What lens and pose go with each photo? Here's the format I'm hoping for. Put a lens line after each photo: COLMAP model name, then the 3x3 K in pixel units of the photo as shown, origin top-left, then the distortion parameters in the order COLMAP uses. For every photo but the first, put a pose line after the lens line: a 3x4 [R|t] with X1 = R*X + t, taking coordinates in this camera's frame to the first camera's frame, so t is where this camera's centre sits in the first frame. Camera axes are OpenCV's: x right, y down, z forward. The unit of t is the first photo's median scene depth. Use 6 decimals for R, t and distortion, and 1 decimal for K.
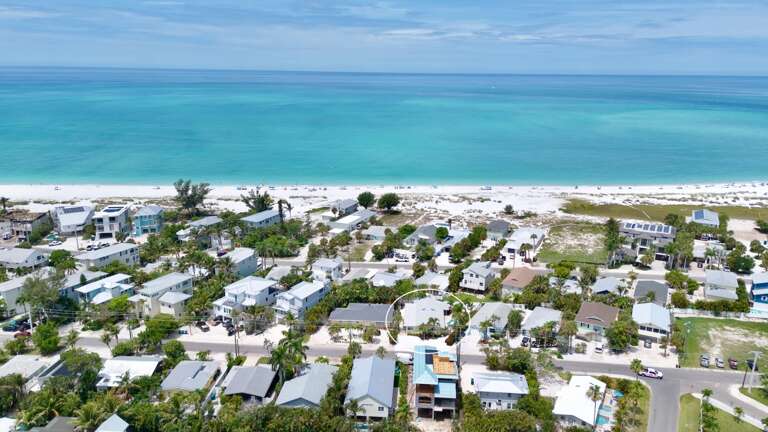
lens RADIAL K [[560.5, 0, 384.0], [0, 560.5, 216.0], [0, 0, 1]] dist [0.066136, -0.074664]
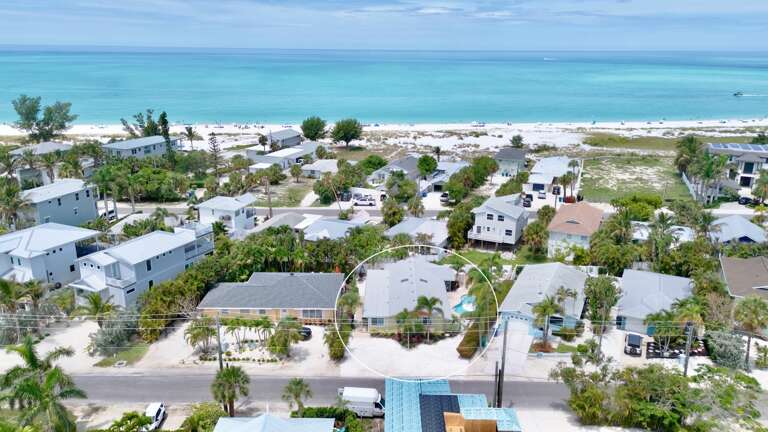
lens RADIAL K [[560.5, 0, 384.0], [0, 560.5, 216.0], [0, 0, 1]] dist [0.066136, -0.074664]
pose [[0.998519, -0.021604, 0.049935, 0.026345], [0.019821, 0.999157, 0.035938, 0.081712], [-0.050669, -0.034895, 0.998106, 0.457377]]
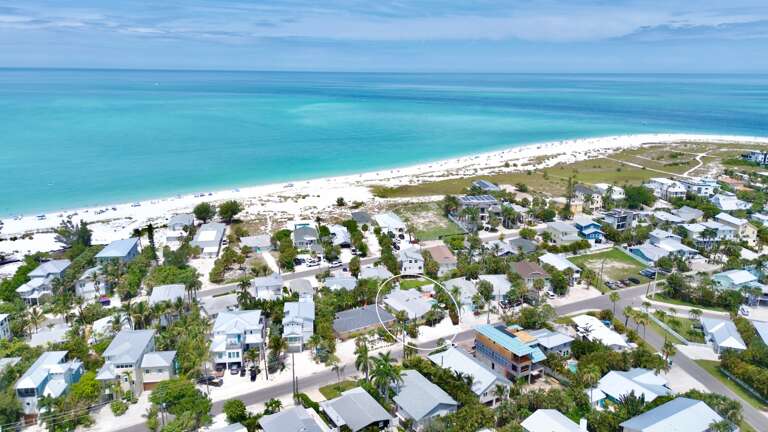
lens RADIAL K [[560.5, 0, 384.0], [0, 560.5, 216.0], [0, 0, 1]] dist [0.066136, -0.074664]
pose [[0.816305, -0.149313, 0.557989, -0.457531], [0.145202, 0.988036, 0.051968, -0.041865], [-0.559073, 0.038599, 0.828219, 0.142913]]
